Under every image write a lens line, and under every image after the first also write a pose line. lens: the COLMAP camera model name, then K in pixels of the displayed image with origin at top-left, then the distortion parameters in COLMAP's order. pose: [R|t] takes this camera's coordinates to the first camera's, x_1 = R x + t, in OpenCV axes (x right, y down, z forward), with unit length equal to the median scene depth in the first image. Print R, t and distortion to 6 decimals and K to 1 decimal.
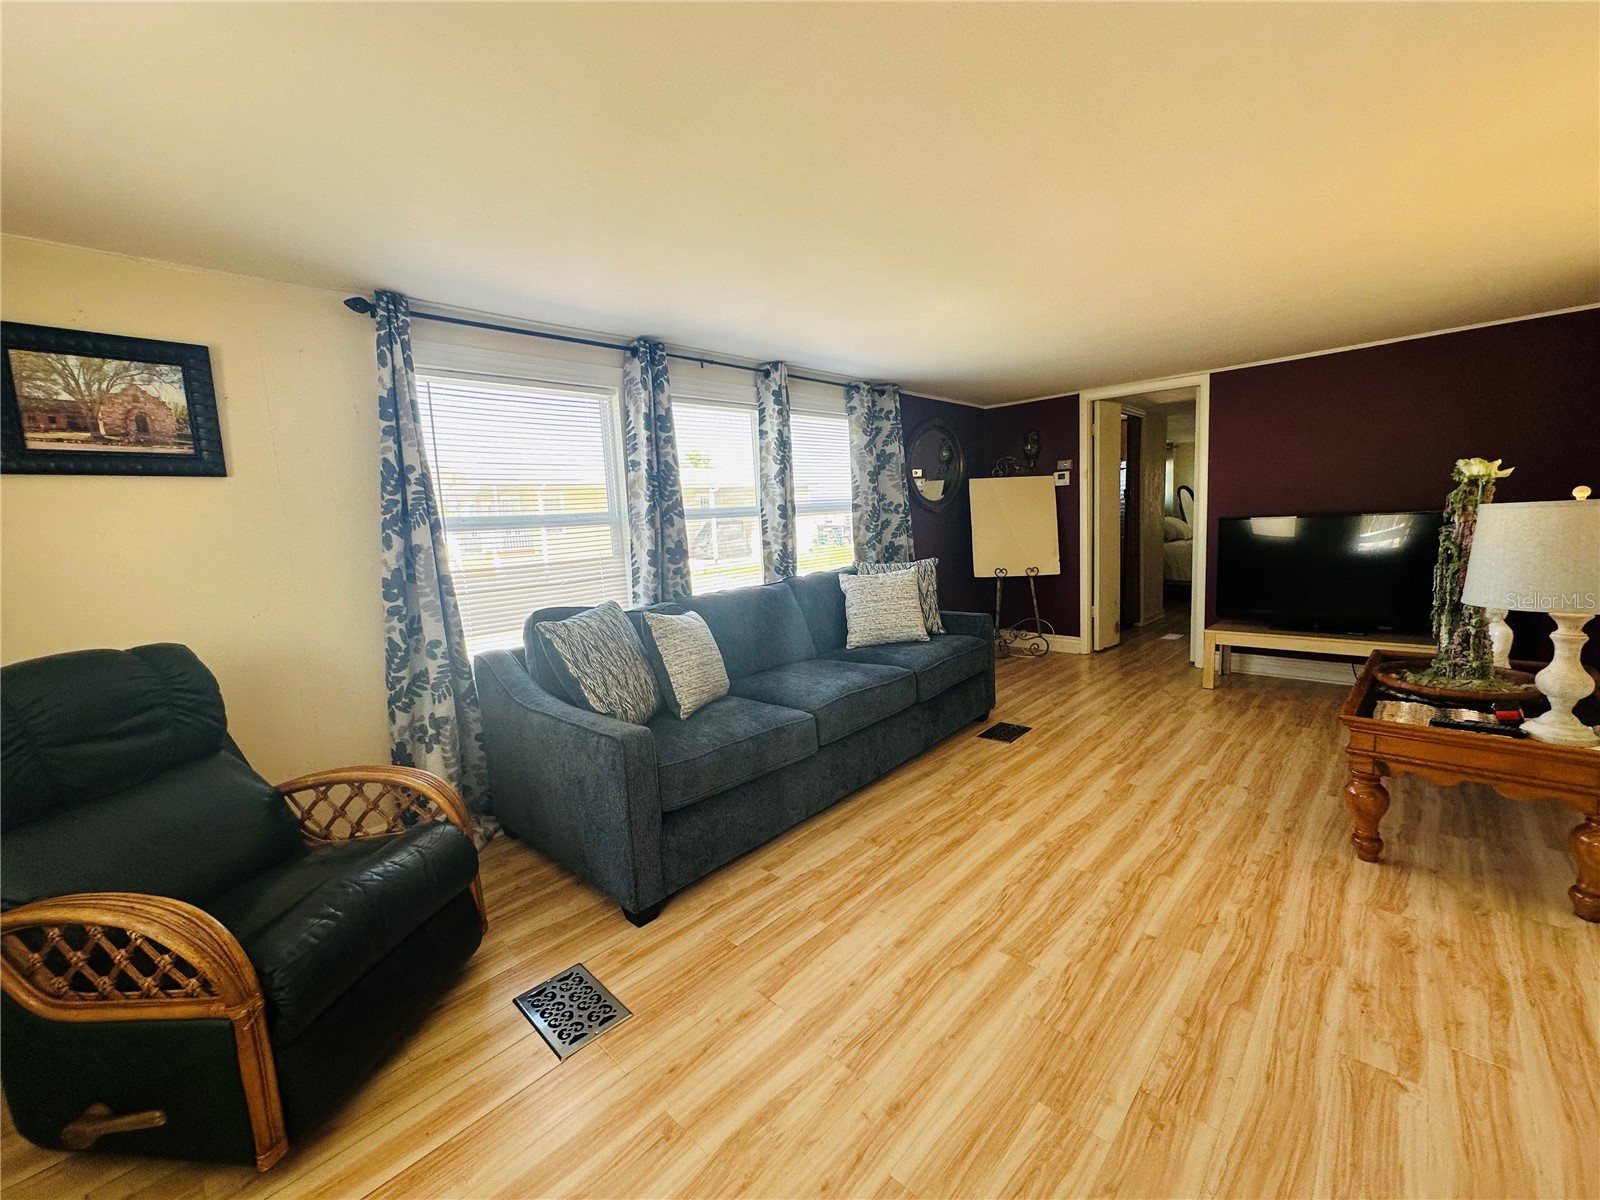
lens RADIAL K [[642.3, 0, 799.6], [0, 642.3, 596.8], [0, 0, 1]] dist [-0.003933, 0.001312]
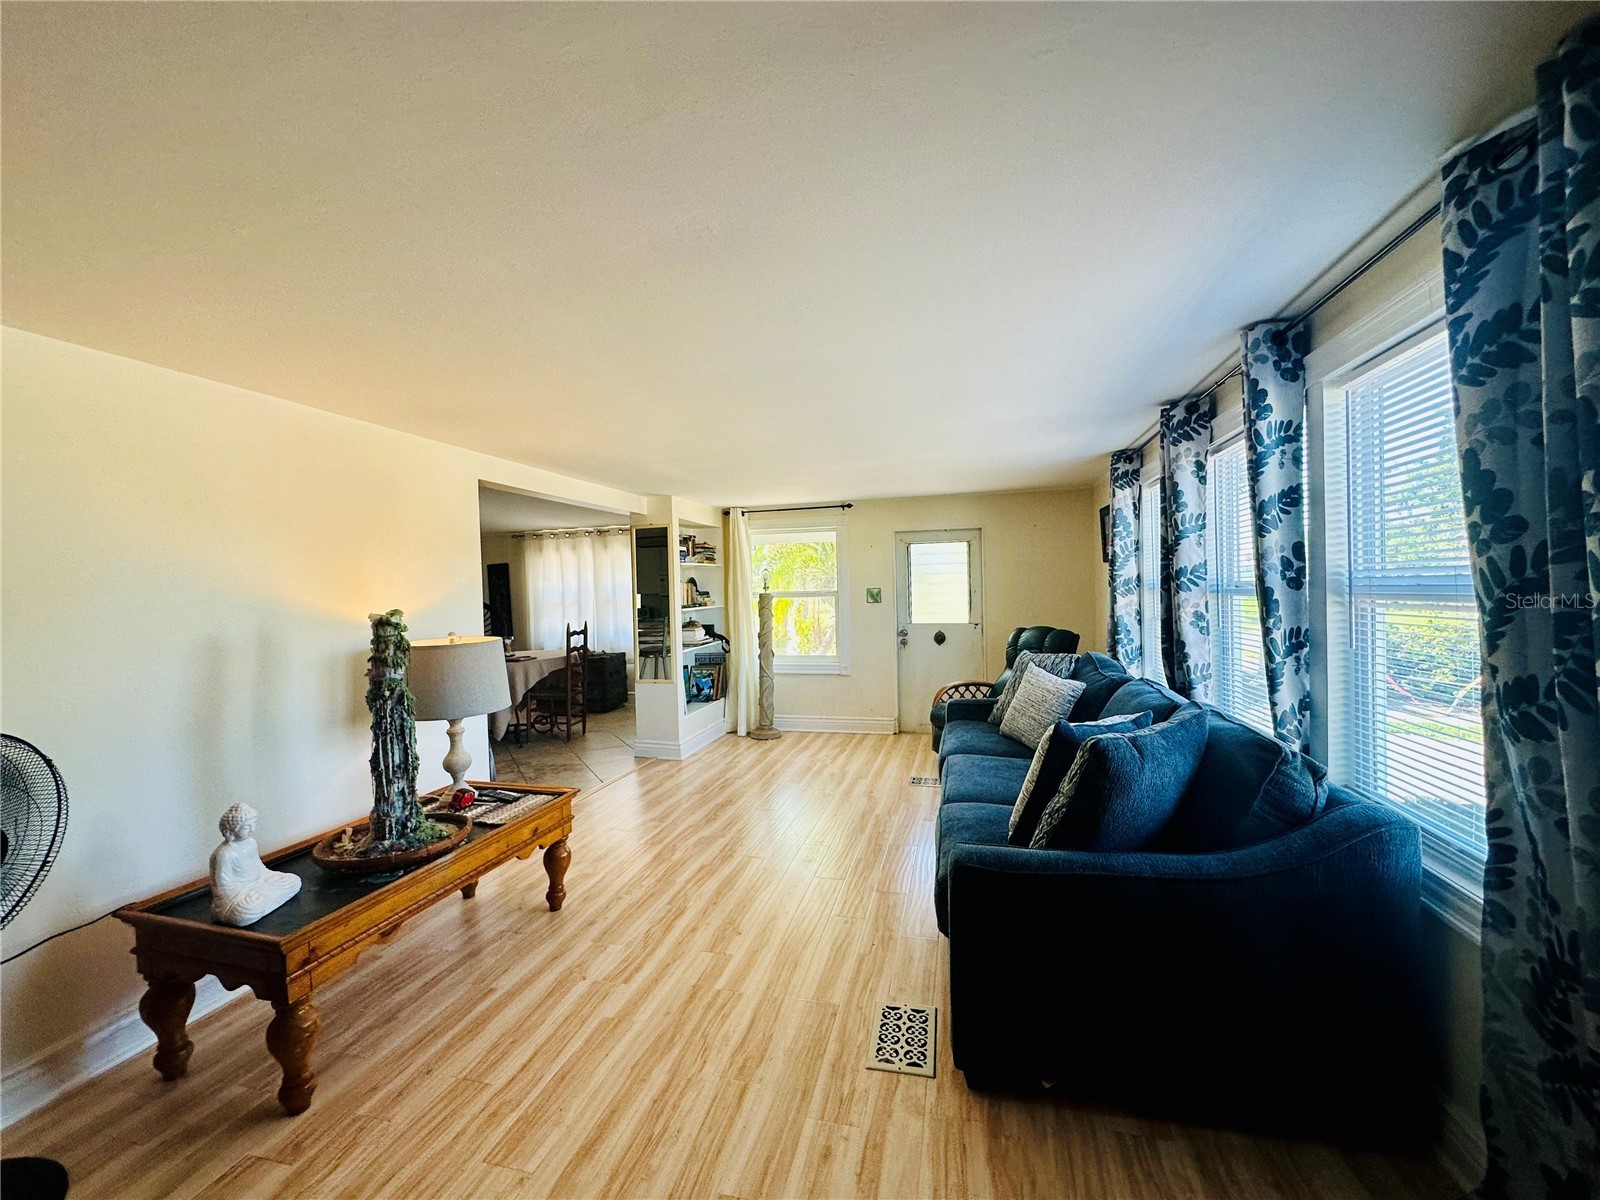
lens RADIAL K [[642.3, 0, 799.6], [0, 642.3, 596.8], [0, 0, 1]] dist [-0.003933, 0.001312]
pose [[-0.870463, 0.078186, -0.485984, 0.802848], [0.010463, 0.990020, 0.140536, -0.296325], [0.492122, 0.117246, -0.862594, 1.761330]]
